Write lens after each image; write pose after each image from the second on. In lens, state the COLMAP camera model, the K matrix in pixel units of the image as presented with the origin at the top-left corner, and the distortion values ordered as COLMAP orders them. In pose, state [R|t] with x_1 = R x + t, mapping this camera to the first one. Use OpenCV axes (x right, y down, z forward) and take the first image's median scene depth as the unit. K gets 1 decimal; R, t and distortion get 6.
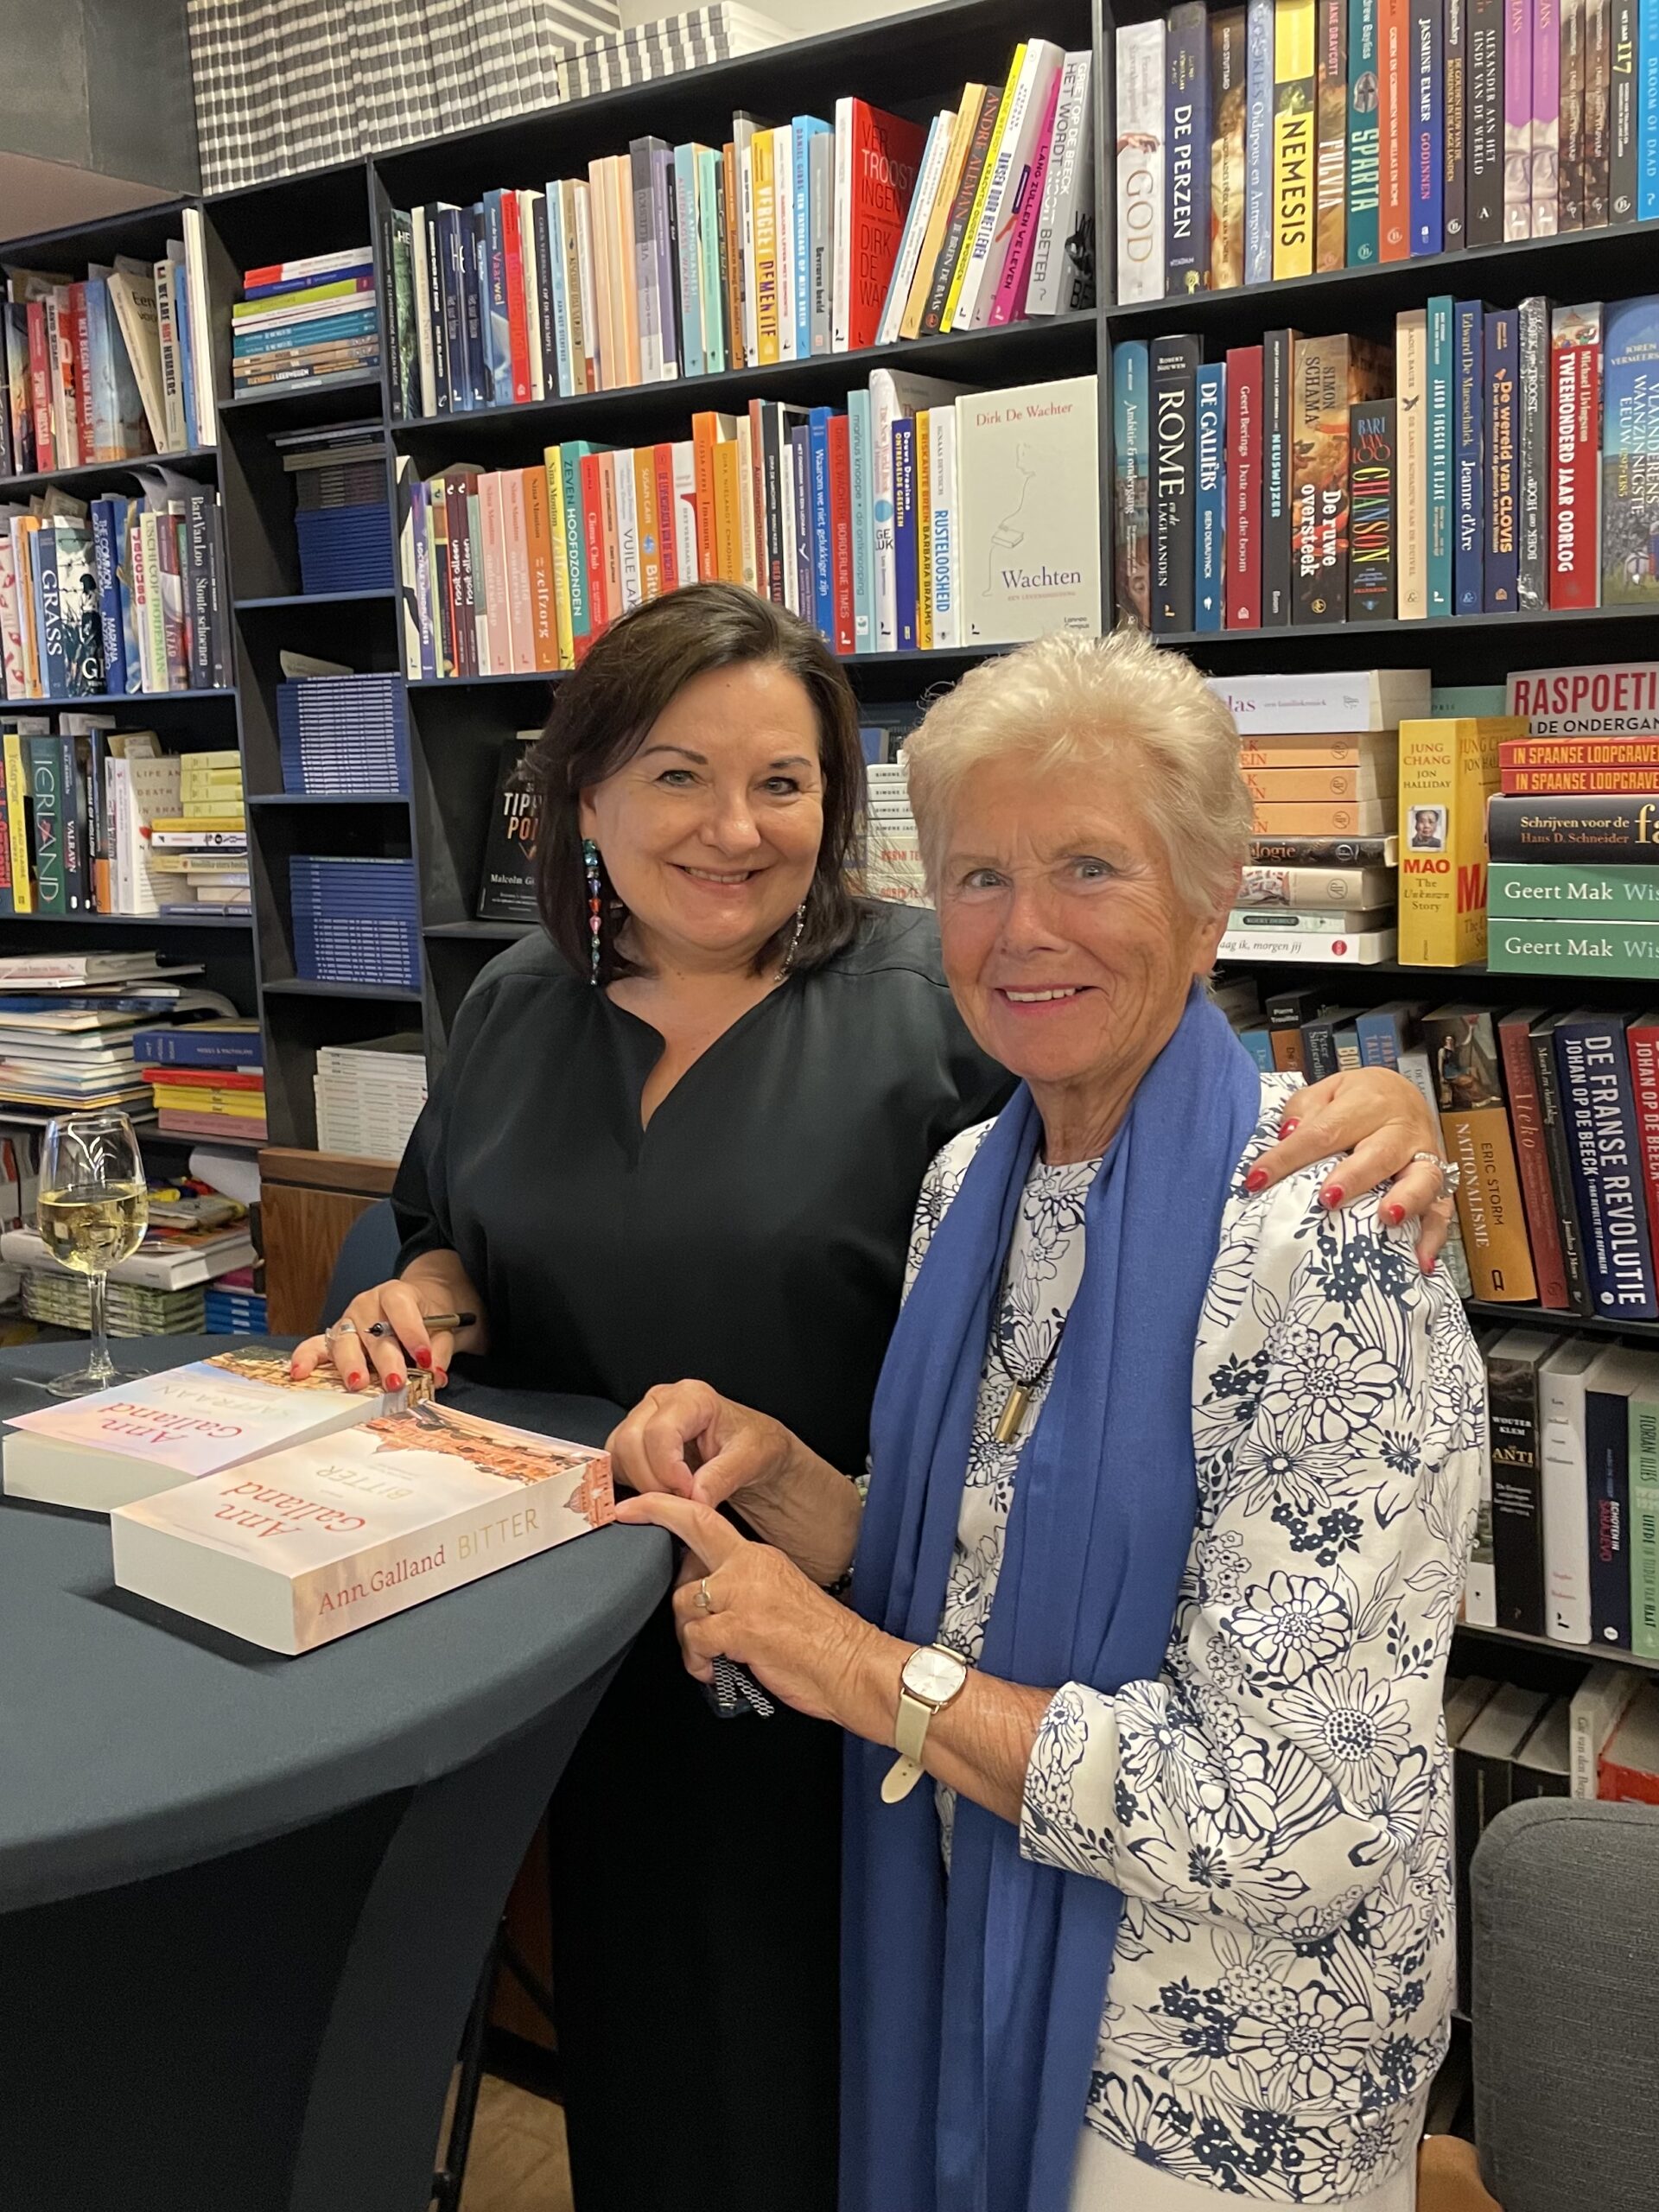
lens RADIAL K [[2083.1, 0, 672.7], [0, 2083.1, 967.2], [0, 0, 1]] dist [0.088003, -0.110400]
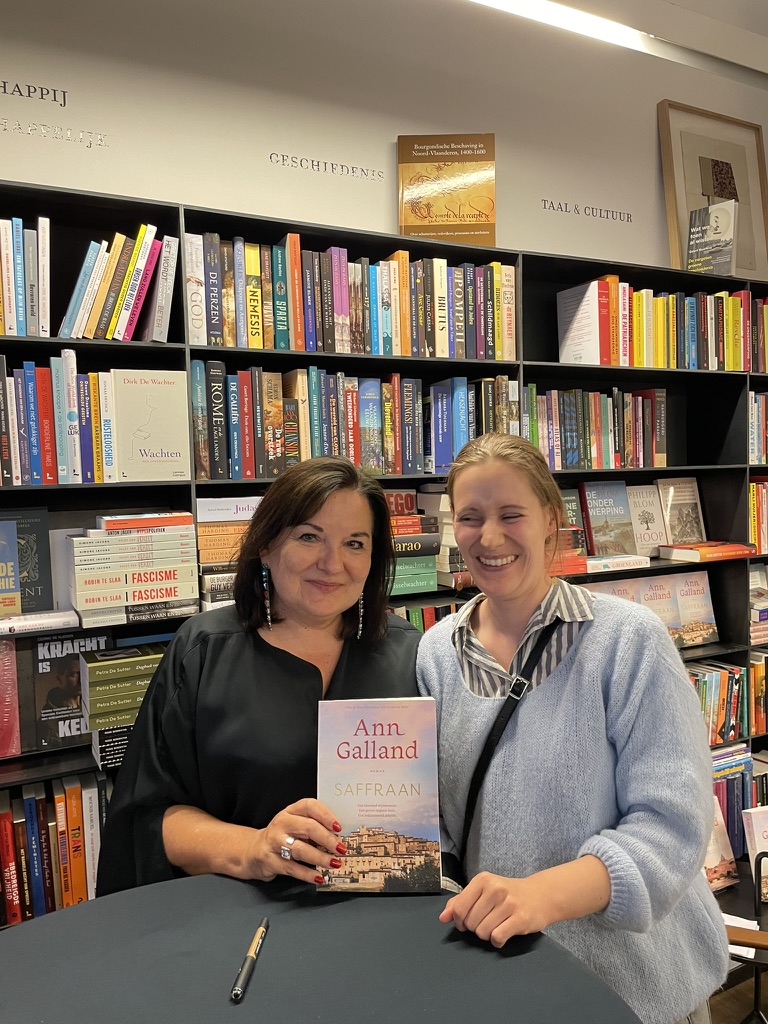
lens RADIAL K [[758.7, 0, 389.0], [0, 758.7, 508.8], [0, 0, 1]] dist [0.095975, -0.121984]
pose [[0.466440, -0.014882, 0.884428, -0.476300], [0.115089, 0.992380, -0.043998, -0.065737], [-0.877034, 0.122310, 0.464598, 0.433030]]
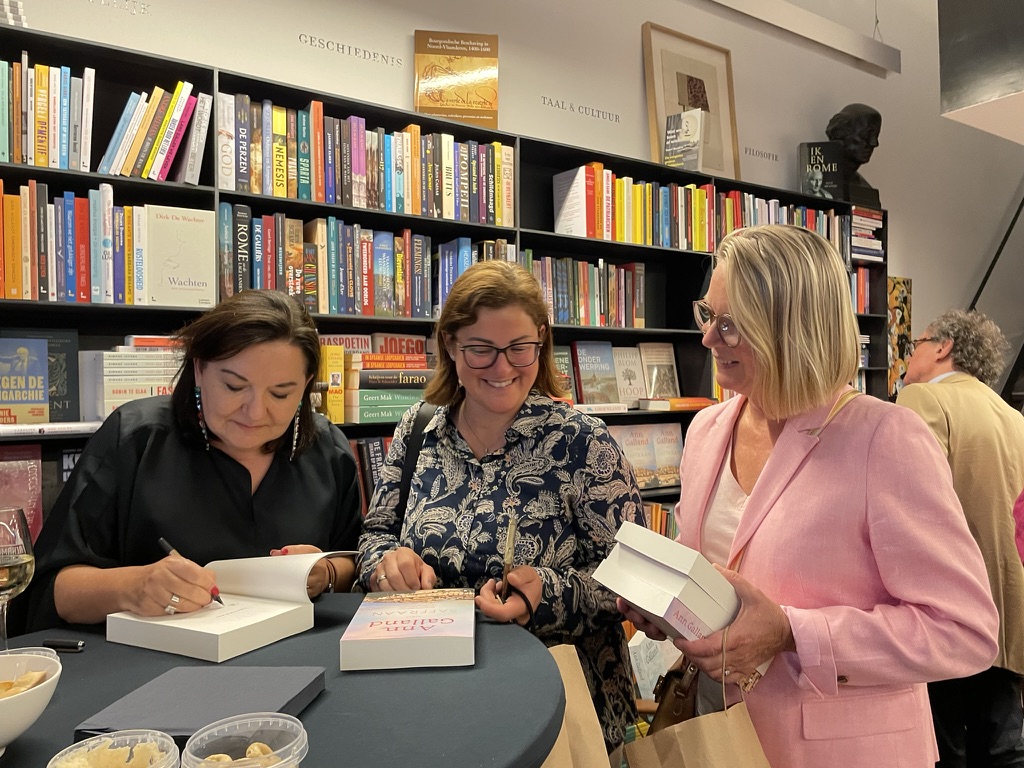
lens RADIAL K [[758.7, 0, 525.2], [0, 758.7, 376.8], [0, 0, 1]] dist [0.095975, -0.121984]
pose [[0.346134, 0.038322, 0.937402, -0.596874], [0.103683, 0.991483, -0.078818, 0.047759], [-0.932438, 0.124474, 0.339212, 0.336230]]
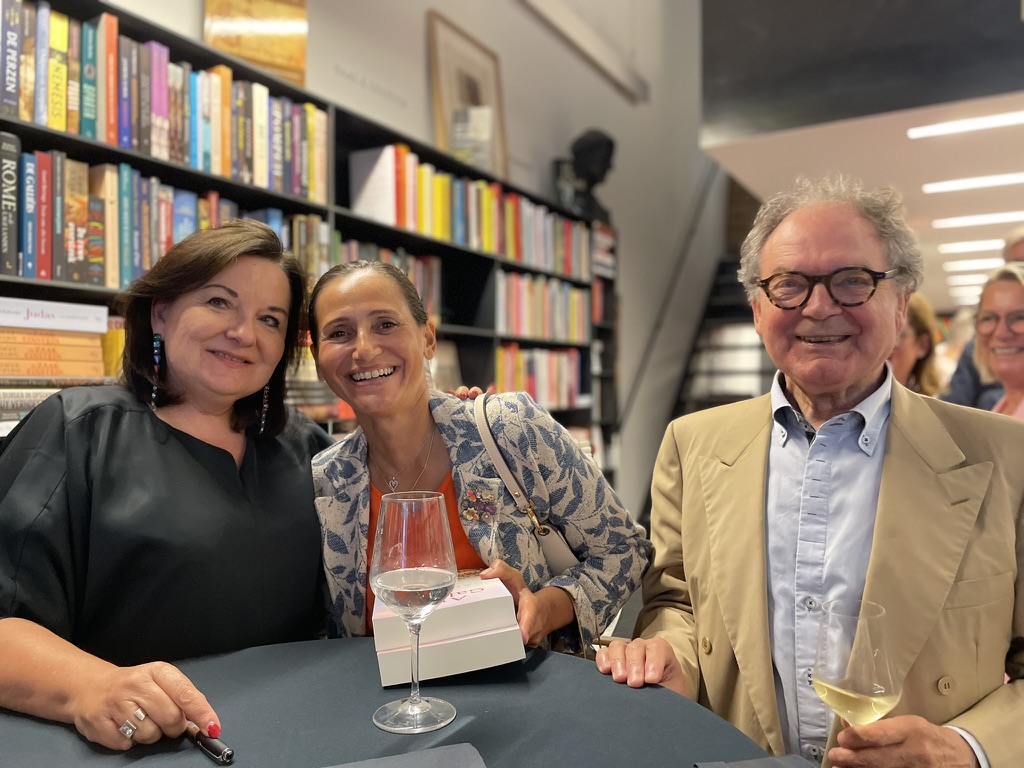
lens RADIAL K [[765.4, 0, 514.7], [0, 765.4, 384.6], [0, 0, 1]] dist [0.068073, -0.095629]
pose [[-0.087046, 0.038375, 0.995465, -0.563355], [0.119596, 0.992433, -0.027801, 0.024610], [-0.988999, 0.116634, -0.090977, 0.619789]]
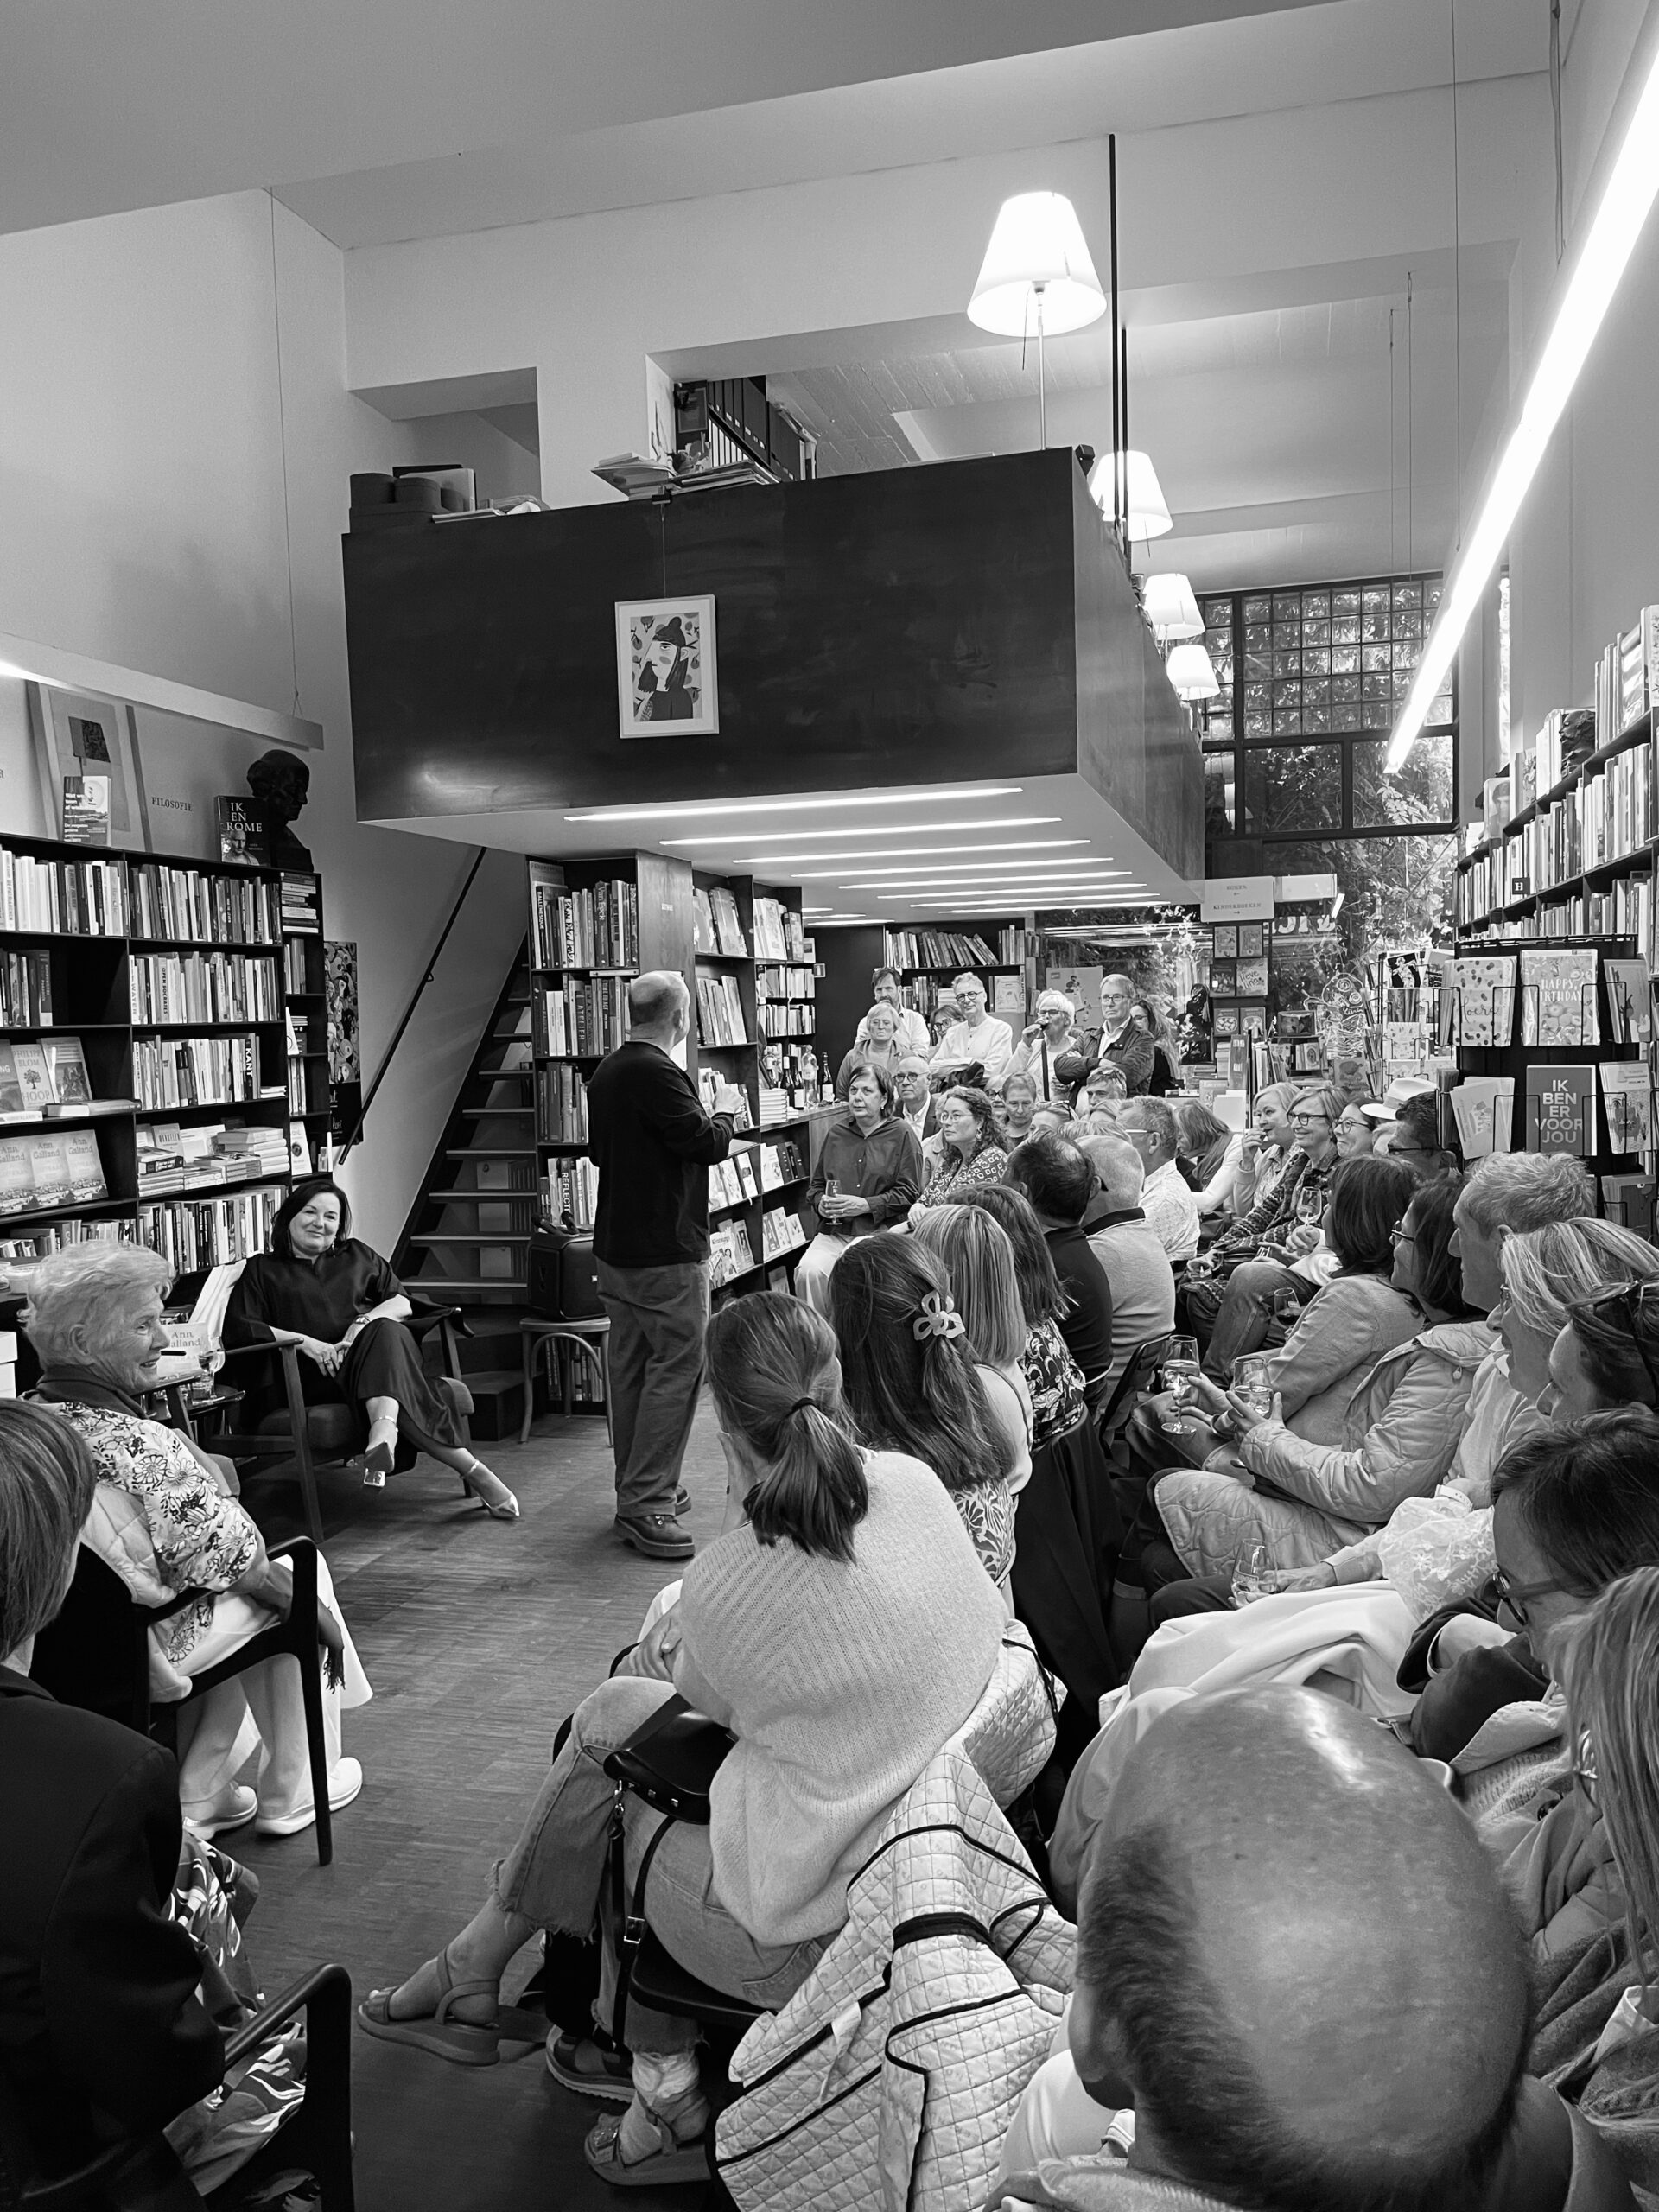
lens RADIAL K [[1638.9, 0, 840.2], [0, 1638.9, 1099.1], [0, 0, 1]] dist [0.095975, -0.121984]
pose [[-0.344856, -0.007610, 0.938625, -2.309371], [0.142837, 0.987896, 0.060489, 0.007852], [-0.927724, 0.154930, -0.339595, 0.346795]]
